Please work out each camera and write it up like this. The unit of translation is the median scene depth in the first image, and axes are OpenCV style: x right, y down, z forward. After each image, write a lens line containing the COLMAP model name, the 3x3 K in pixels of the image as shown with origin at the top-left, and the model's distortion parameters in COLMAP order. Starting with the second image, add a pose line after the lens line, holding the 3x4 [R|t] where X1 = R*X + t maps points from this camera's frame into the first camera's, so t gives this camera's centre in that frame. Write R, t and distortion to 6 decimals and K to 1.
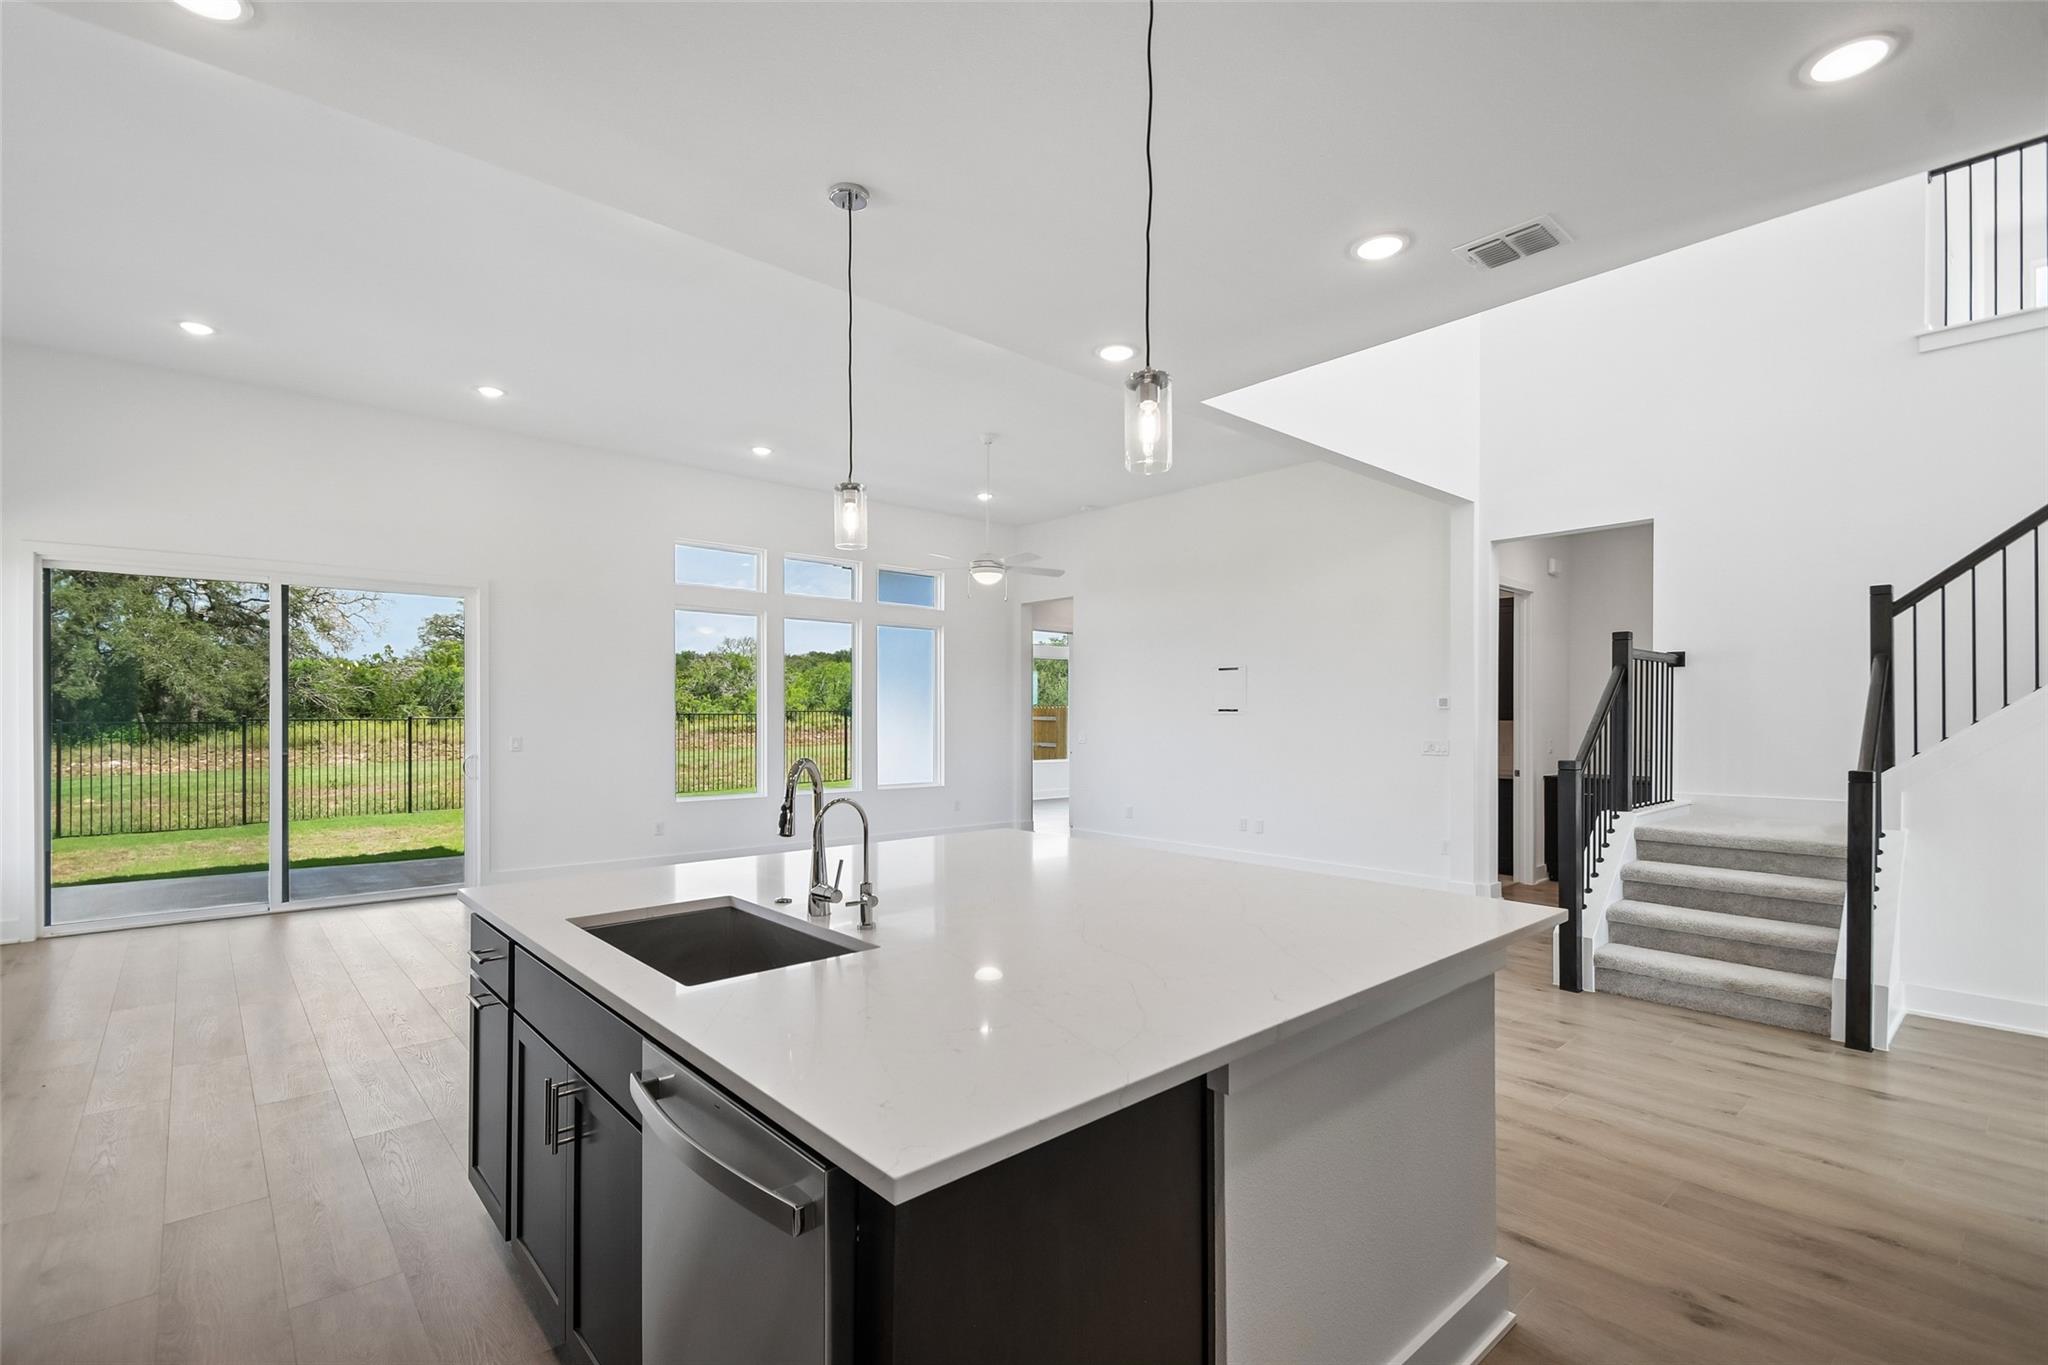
lens RADIAL K [[914.4, 0, 1015.7], [0, 914.4, 711.4], [0, 0, 1]] dist [0.011170, -0.000654]
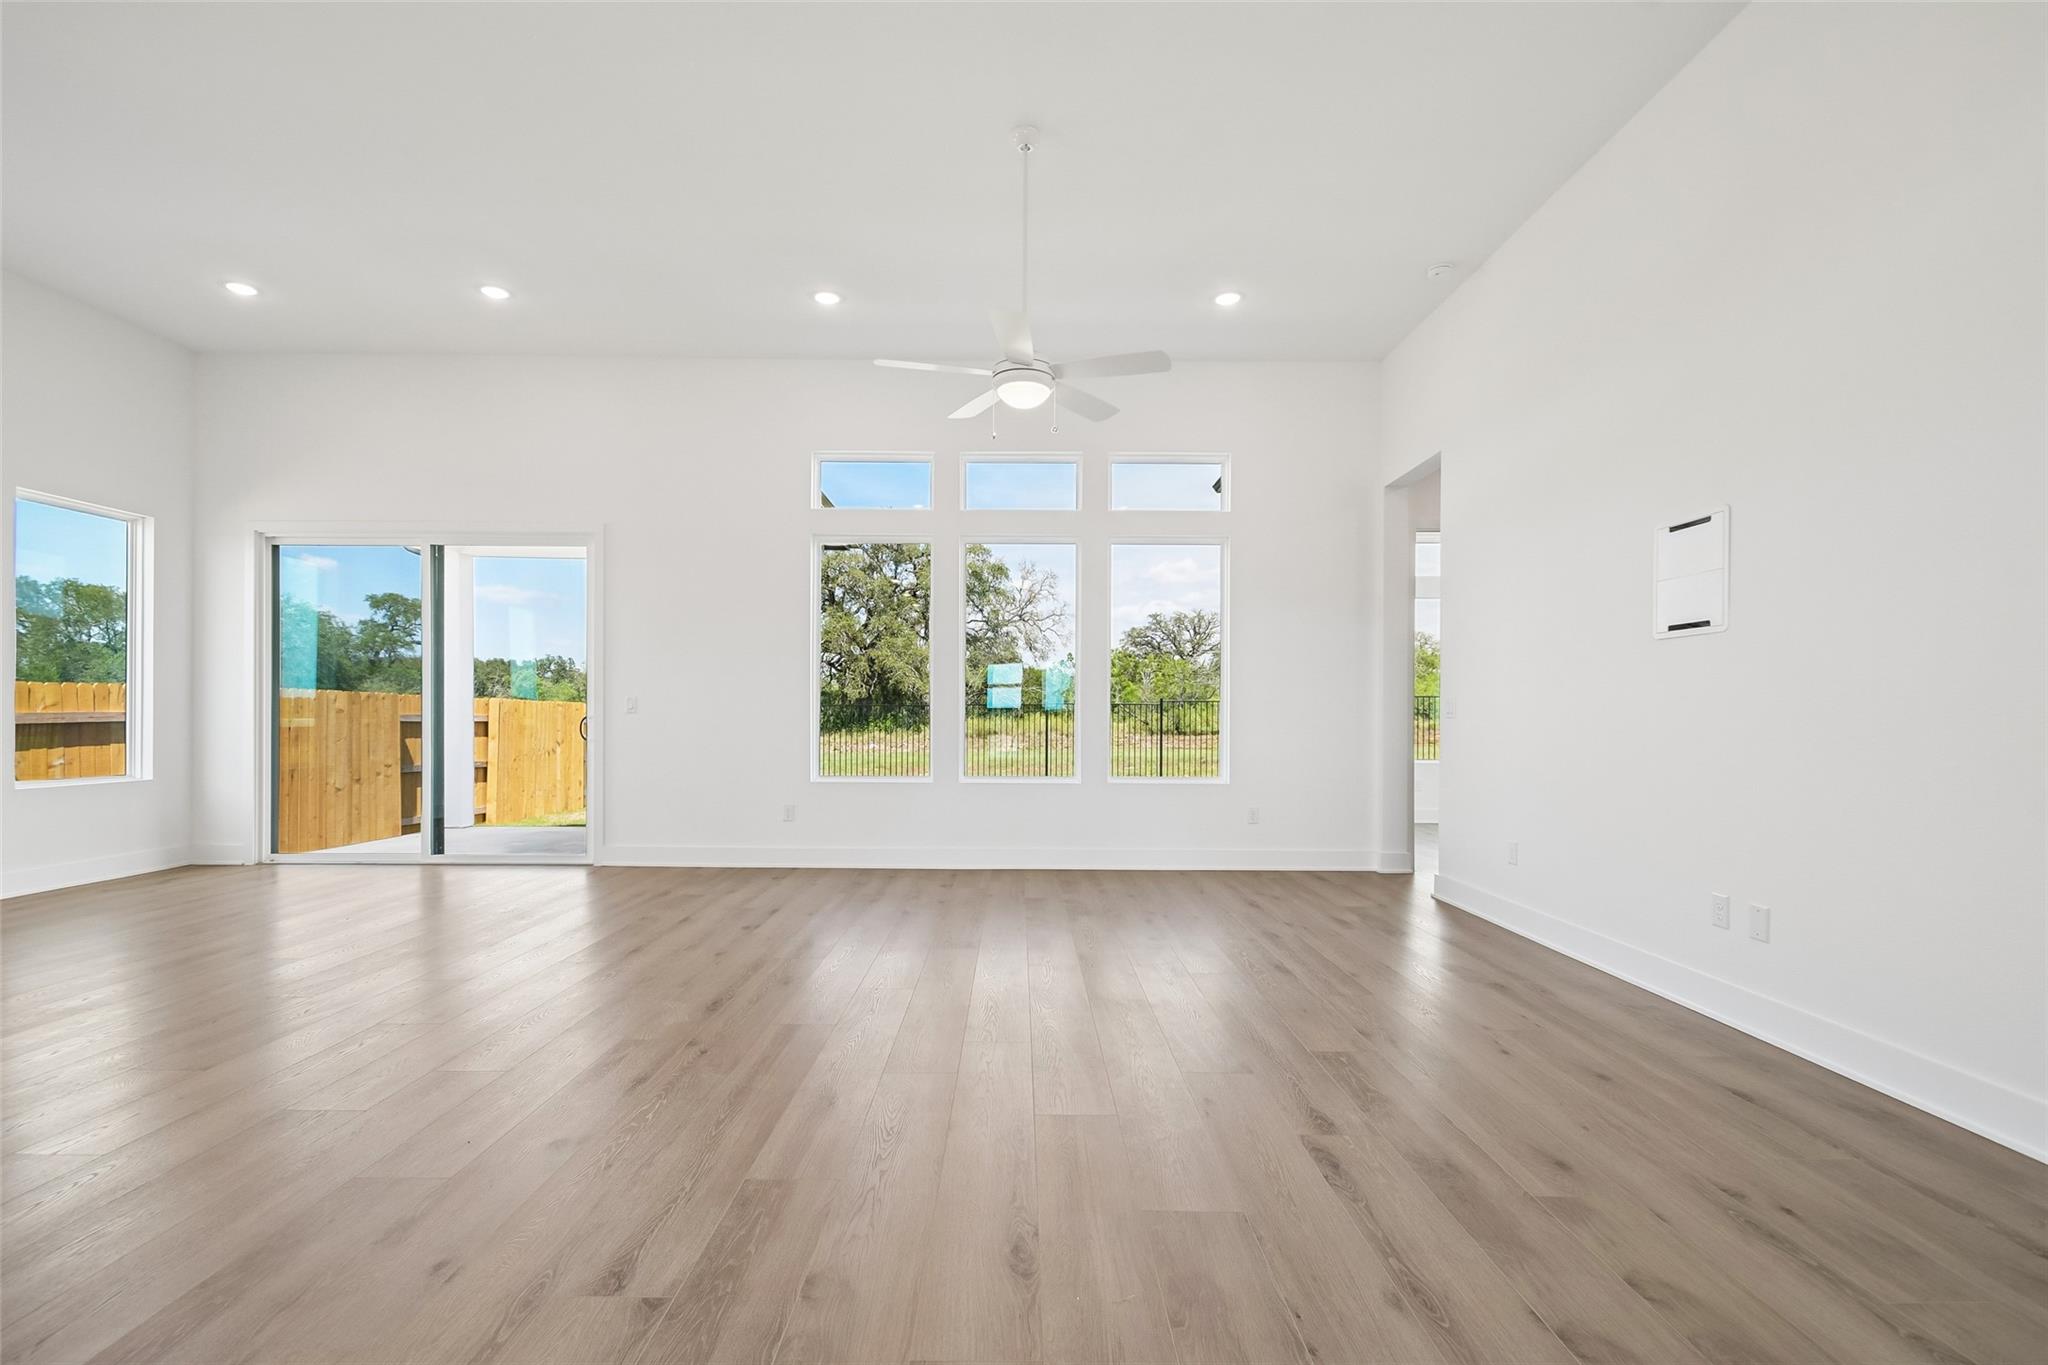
lens RADIAL K [[914.4, 0, 1015.7], [0, 914.4, 711.4], [0, 0, 1]] dist [0.011170, -0.000654]
pose [[0.752001, -0.002060, -0.659159, 0.240035], [0.000461, 0.999997, -0.002600, 0.032956], [0.659162, 0.001651, 0.752000, 0.429501]]
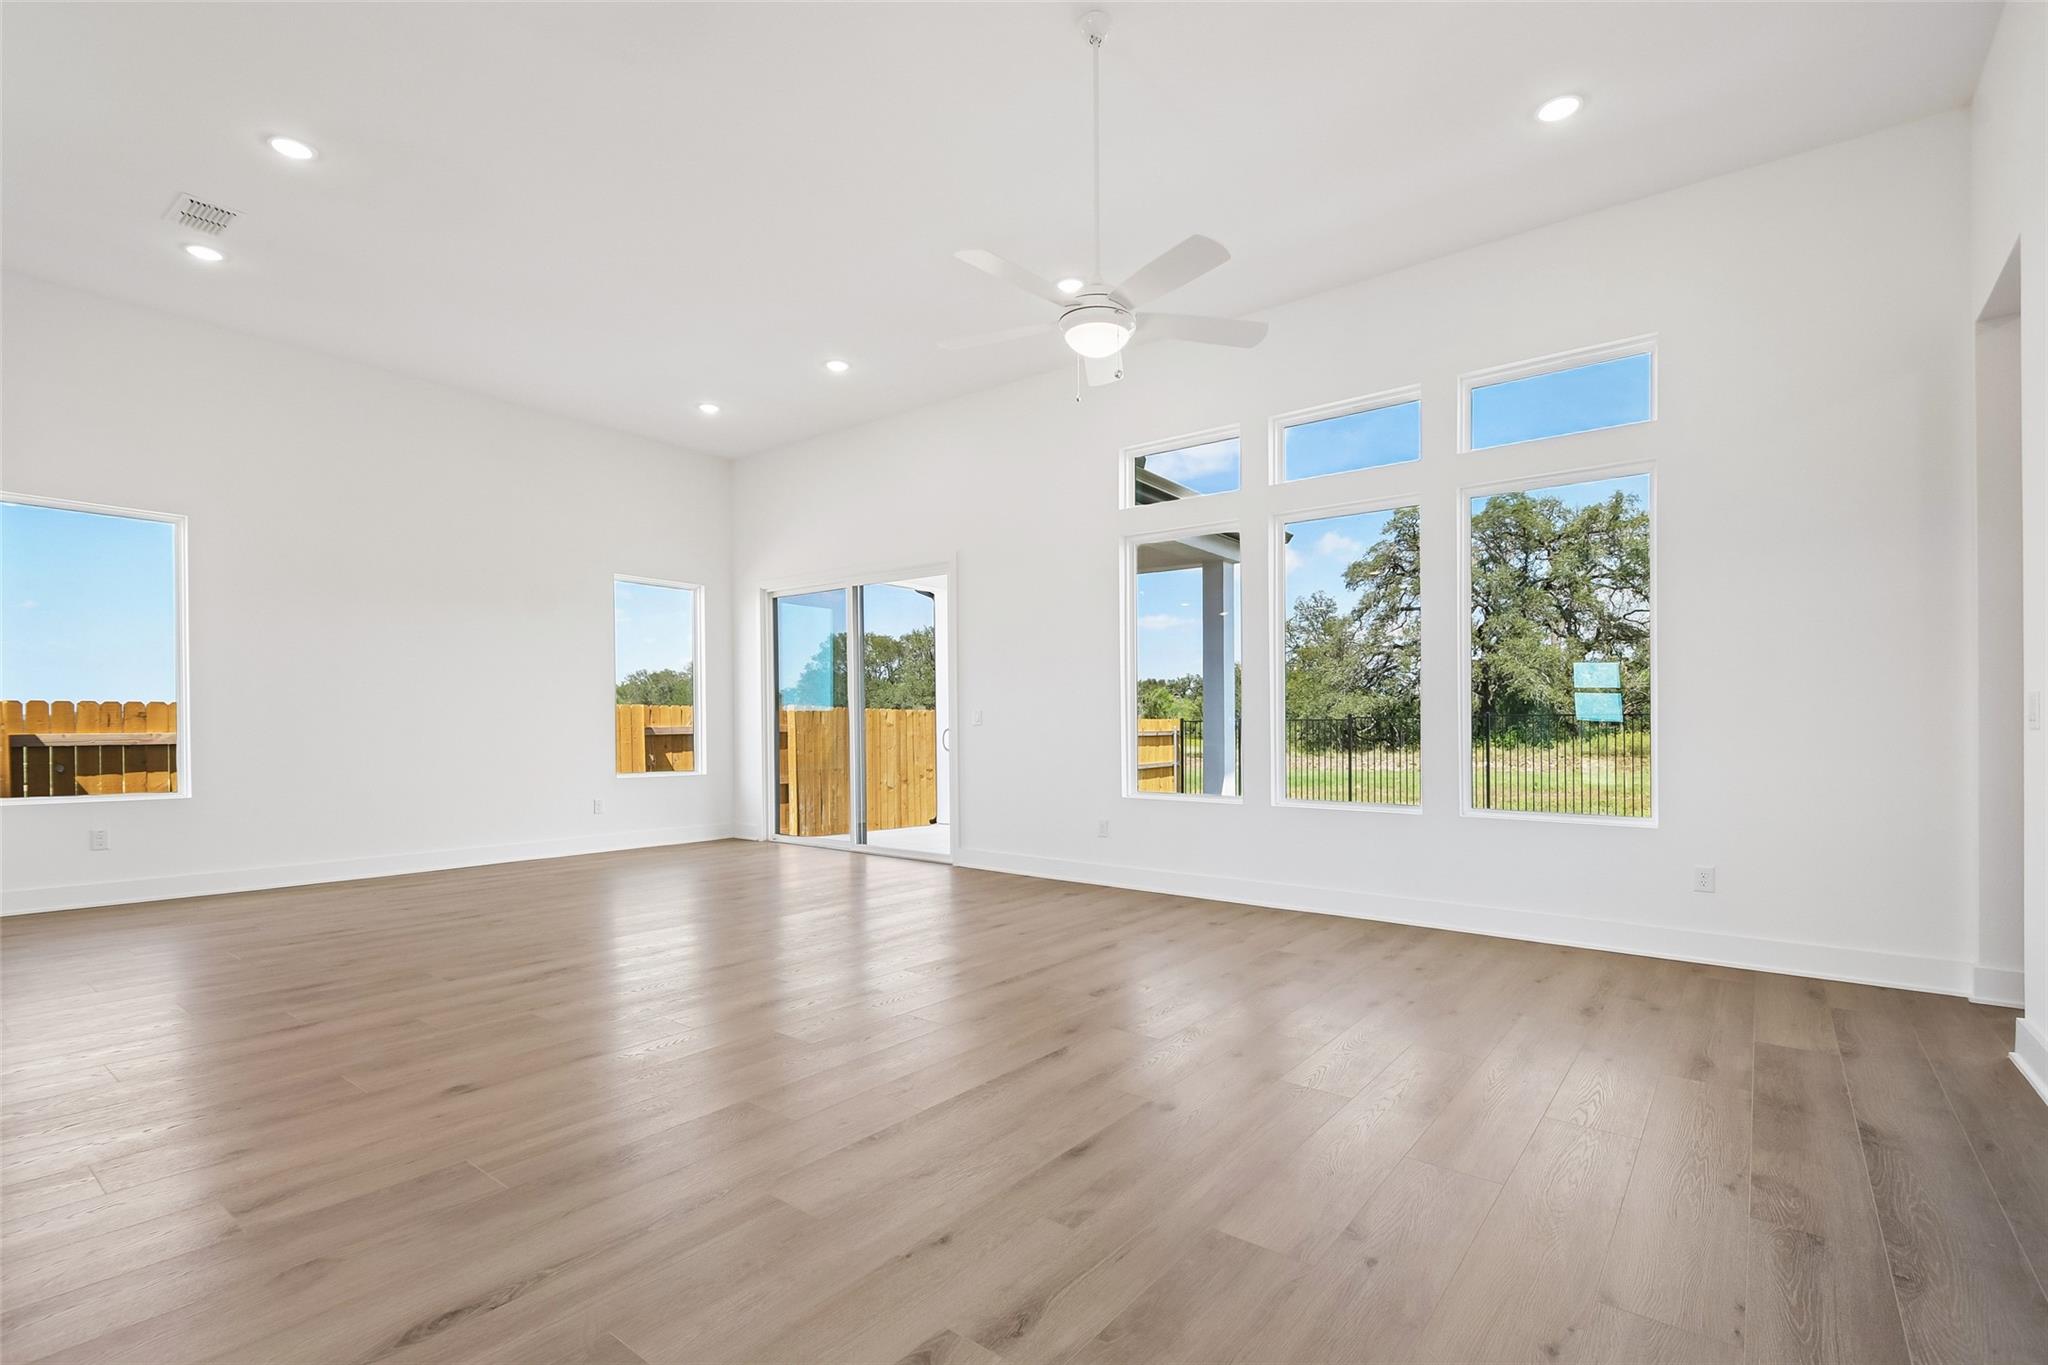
lens RADIAL K [[929.2, 0, 1023.2], [0, 929.2, 730.2], [0, 0, 1]] dist [0.009174, -0.000579]
pose [[0.190692, 0.001322, -0.981649, 0.304039], [0.002391, 0.999996, 0.001811, 0.034448], [0.981647, -0.002692, 0.190688, 0.635558]]
